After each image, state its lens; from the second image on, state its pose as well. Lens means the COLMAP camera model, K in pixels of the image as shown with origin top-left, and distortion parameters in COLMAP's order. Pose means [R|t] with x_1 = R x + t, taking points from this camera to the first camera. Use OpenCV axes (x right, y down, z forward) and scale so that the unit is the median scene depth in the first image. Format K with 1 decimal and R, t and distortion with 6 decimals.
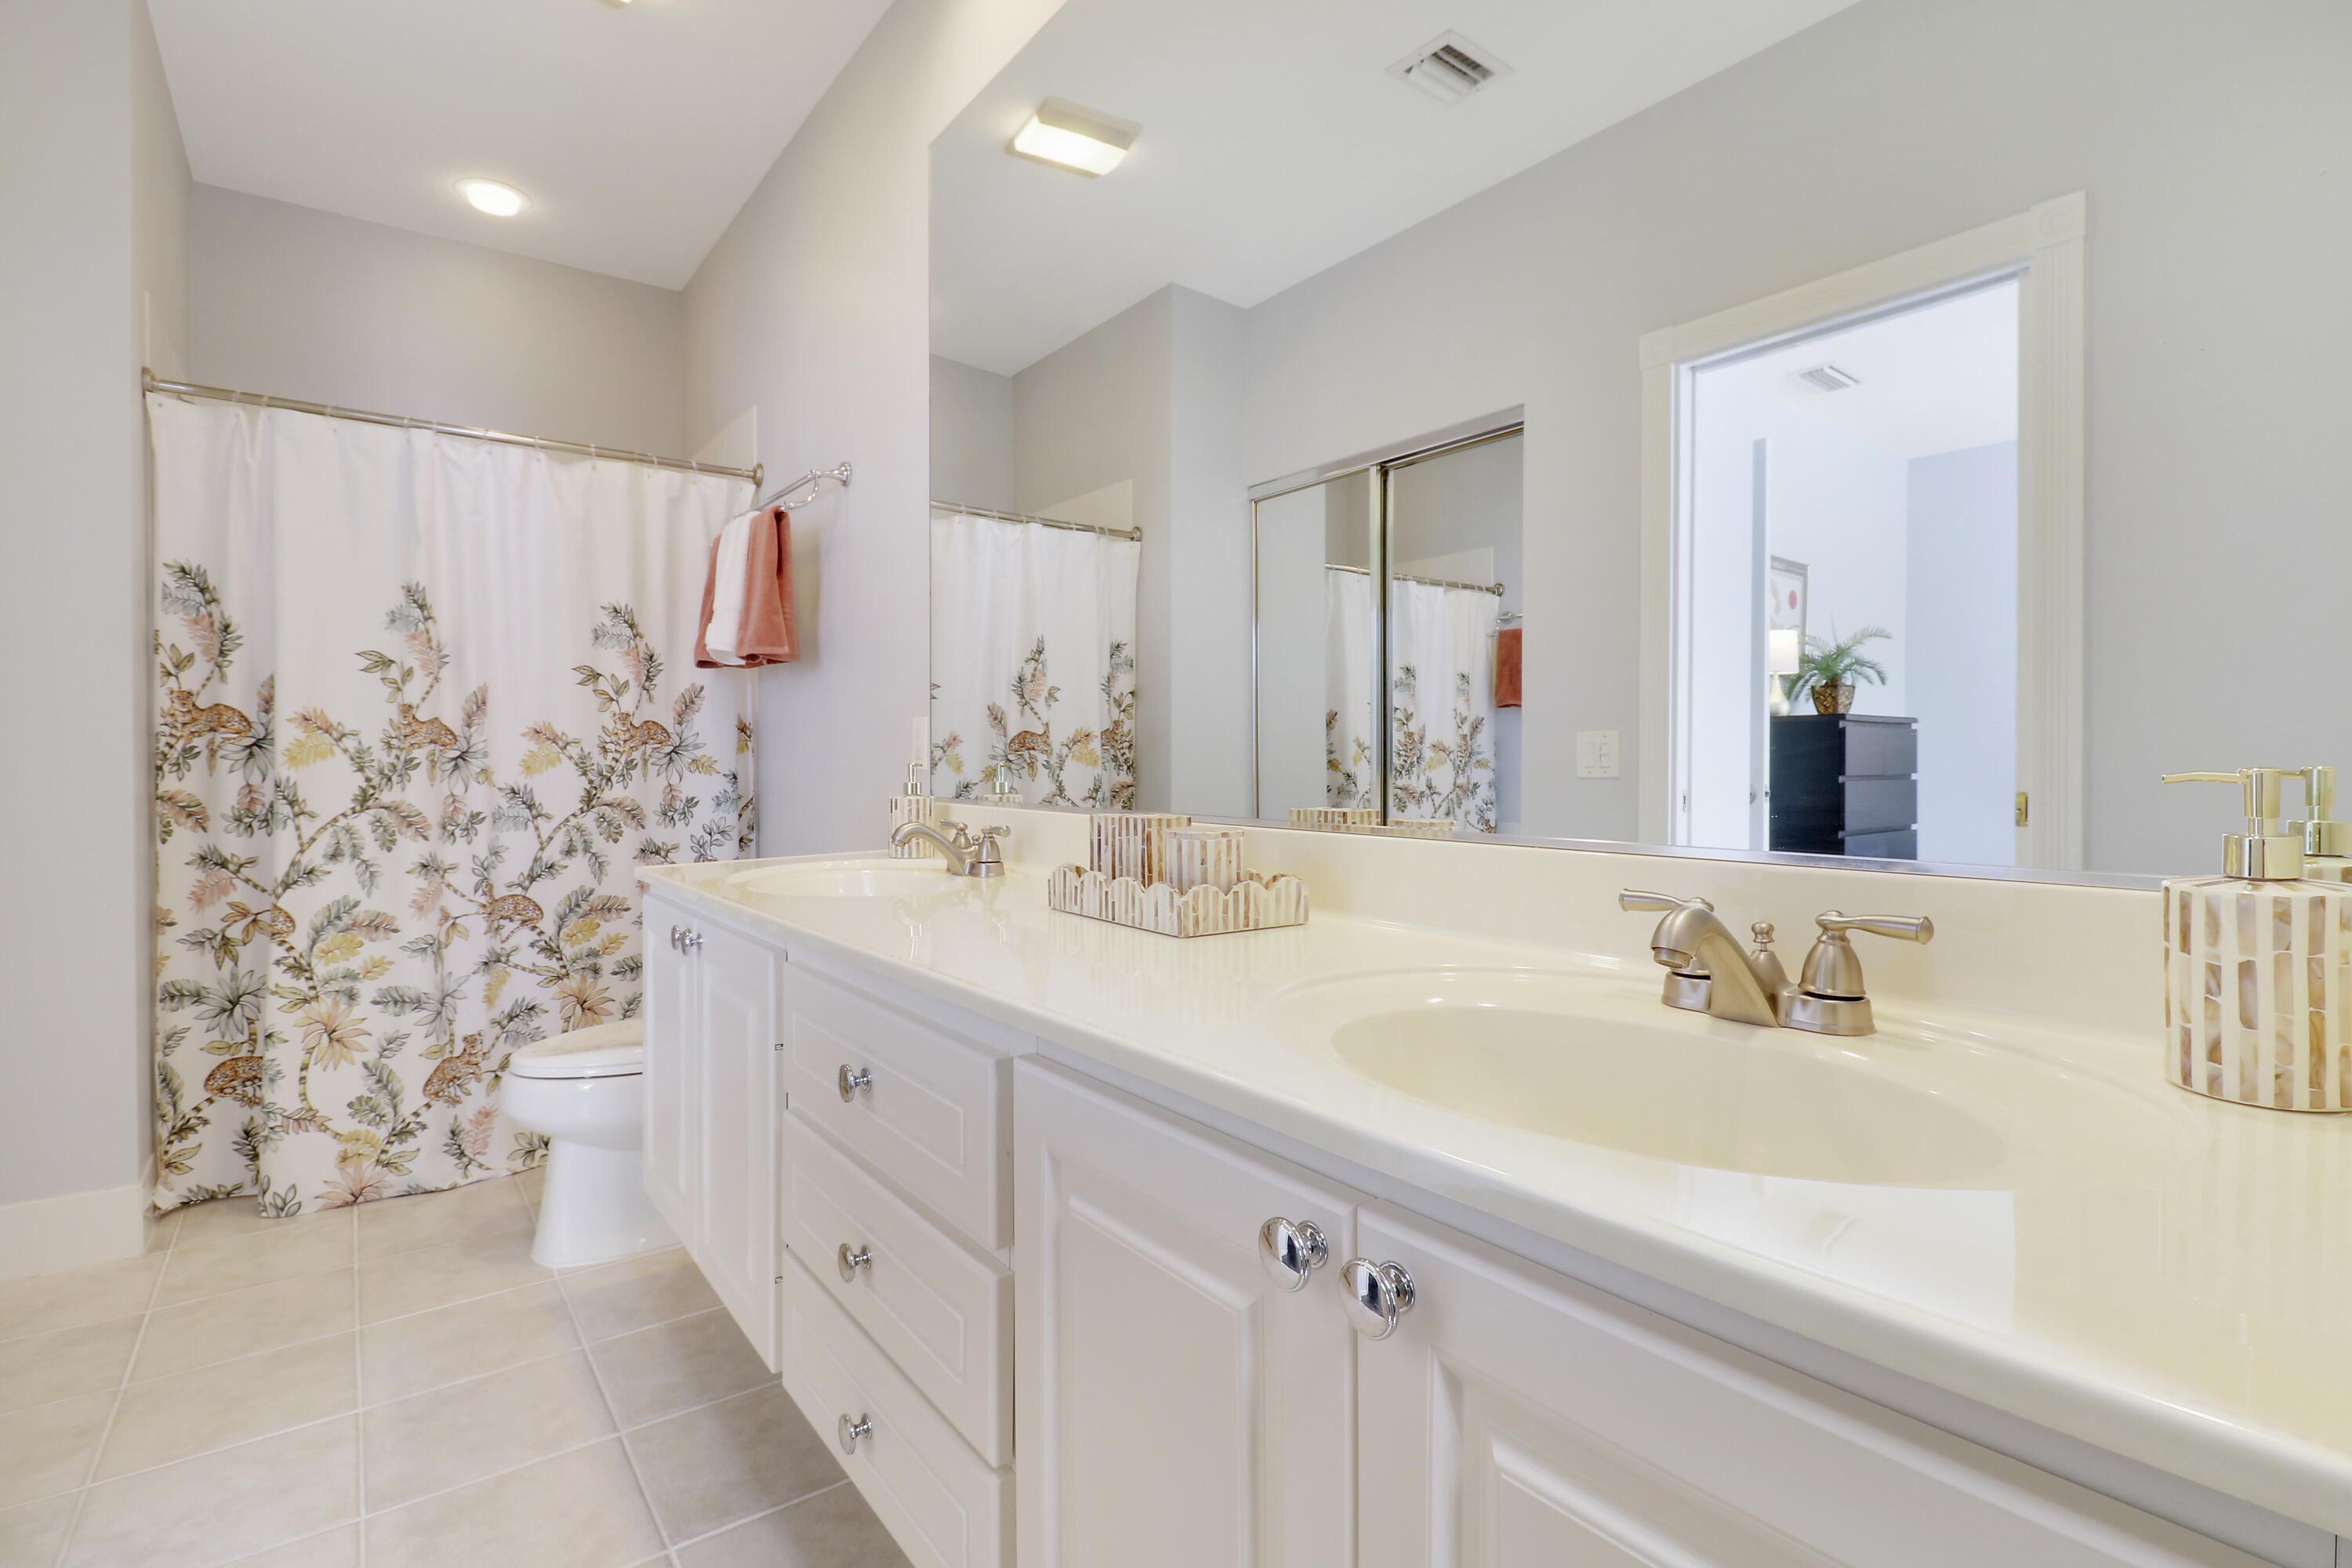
lens RADIAL K [[1108.1, 0, 1197.2], [0, 1108.1, 742.9], [0, 0, 1]] dist [0.004080, -0.016035]
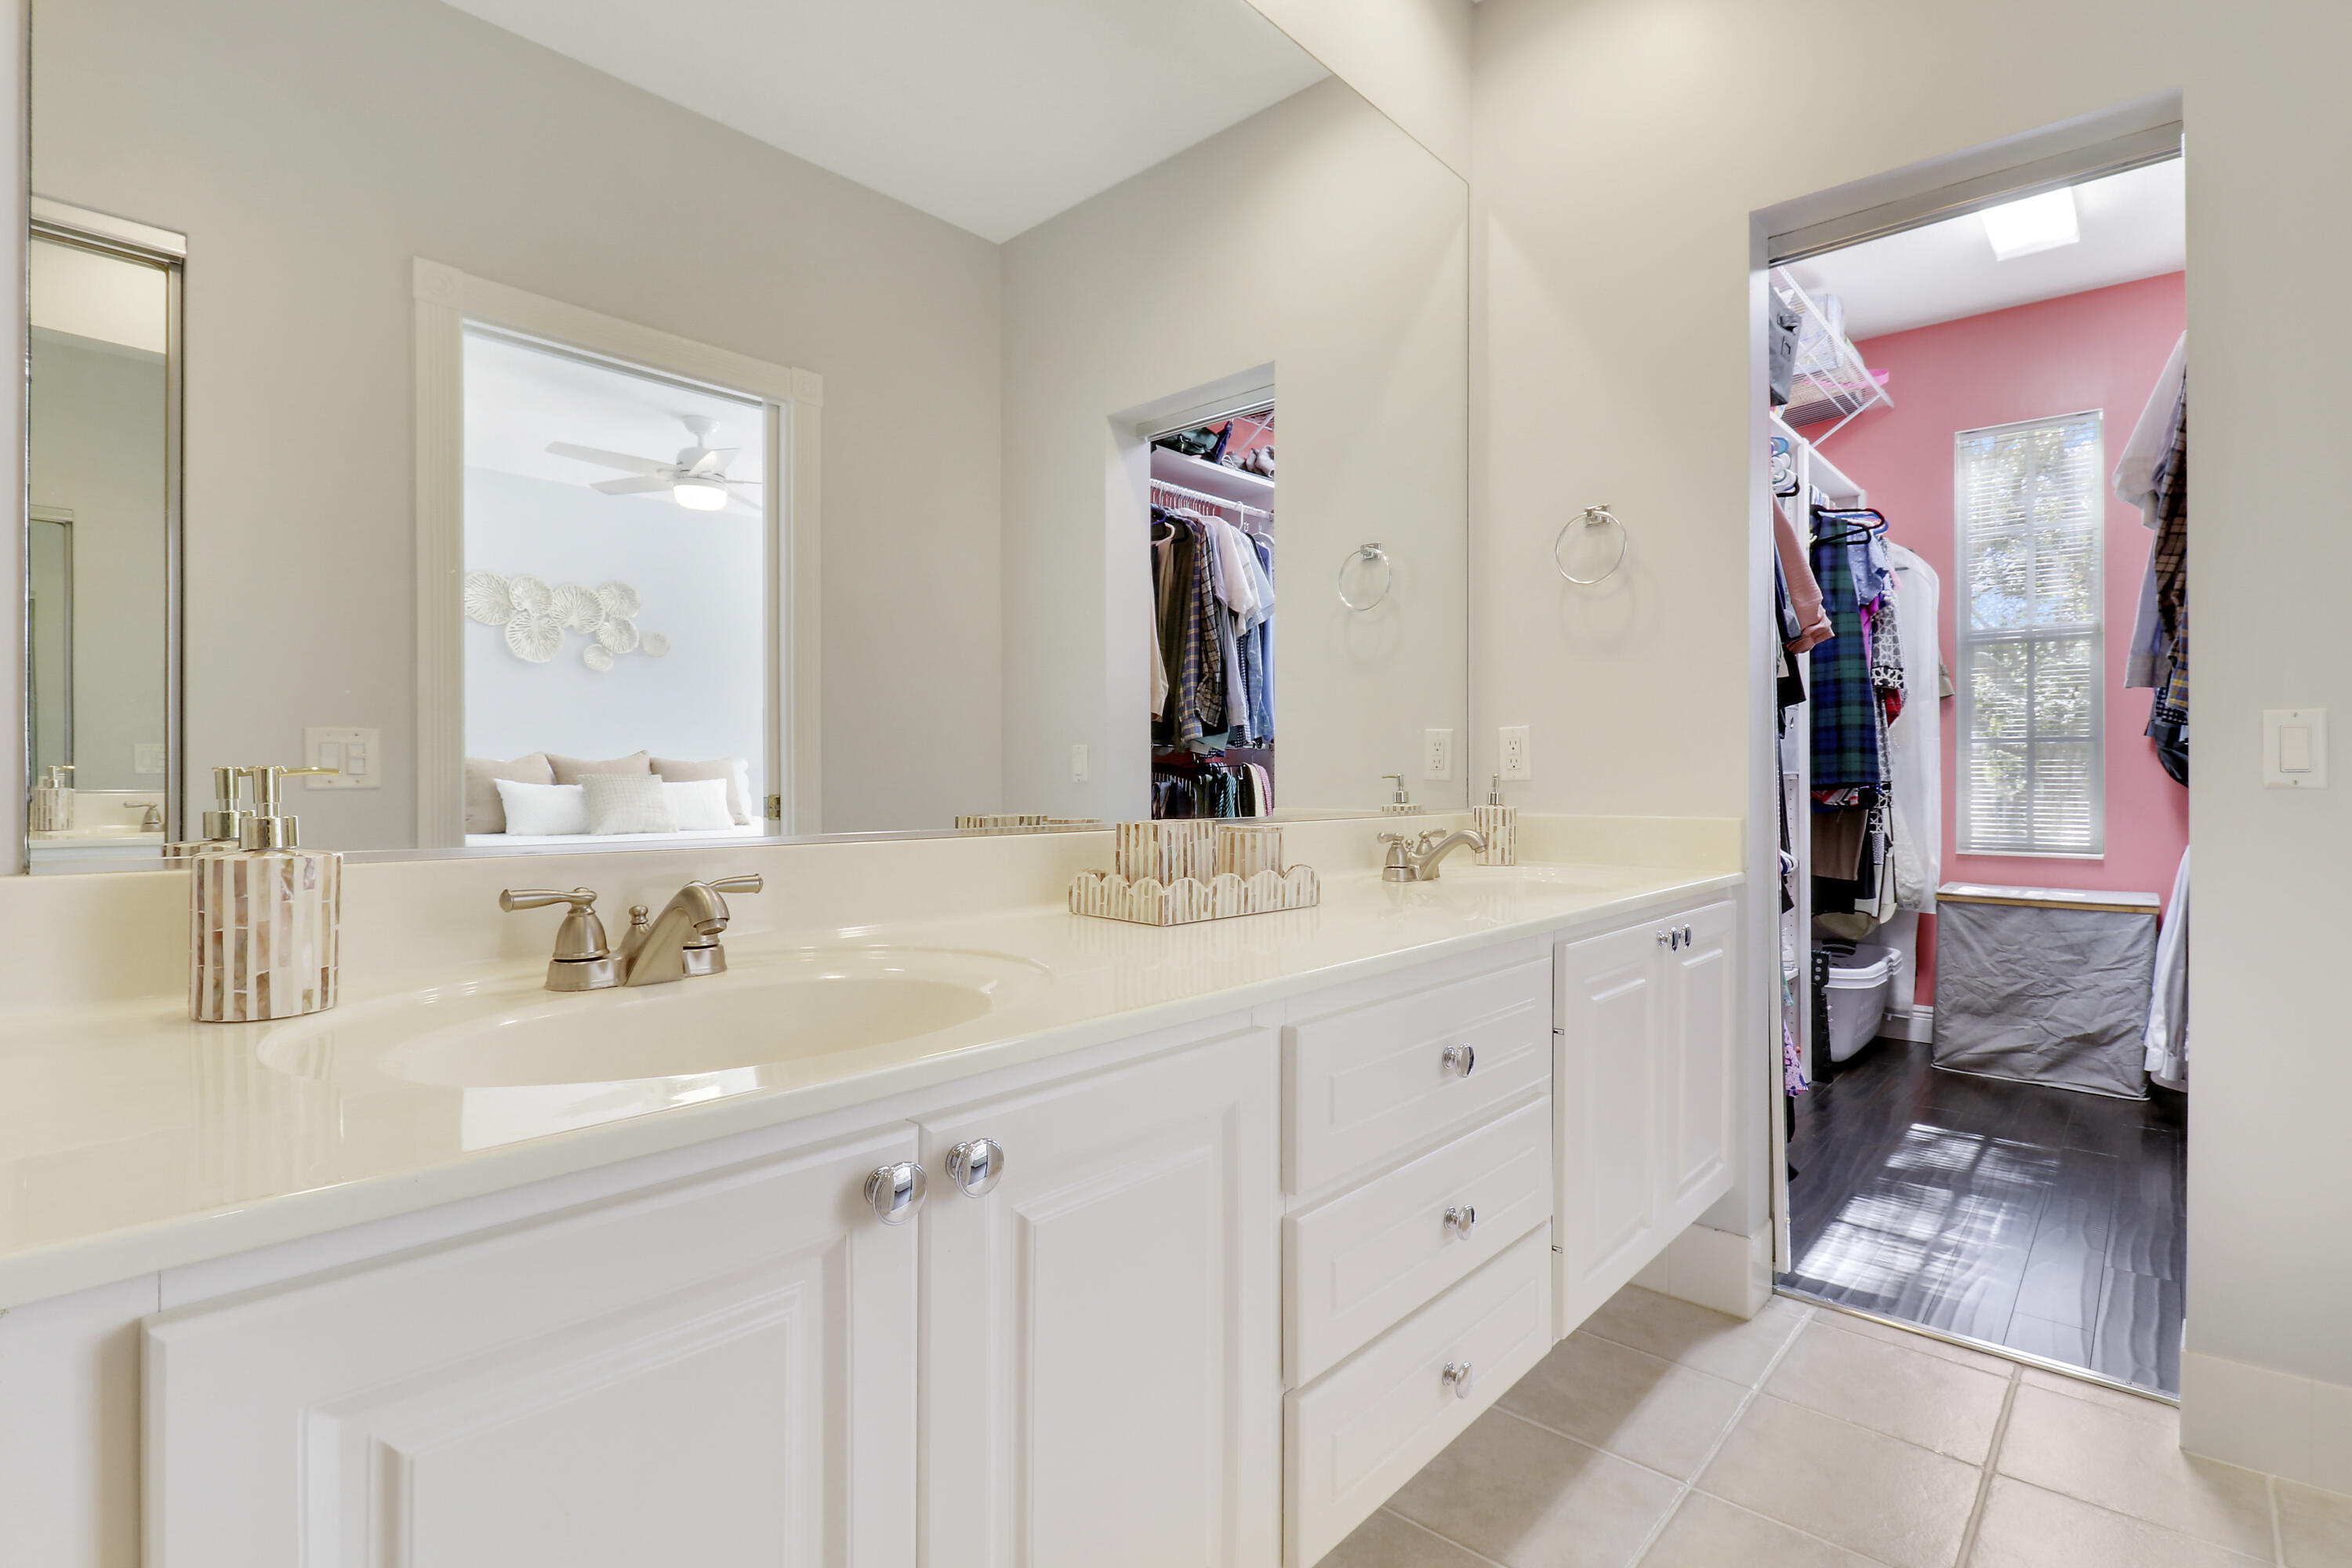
lens RADIAL K [[1108.1, 0, 1197.2], [0, 1108.1, 742.9], [0, 0, 1]] dist [0.004080, -0.016035]
pose [[-0.185735, 0.026249, 0.982249, -1.095351], [-0.019670, 0.999343, -0.030426, 0.025229], [-0.982403, -0.024972, -0.185097, 1.198134]]
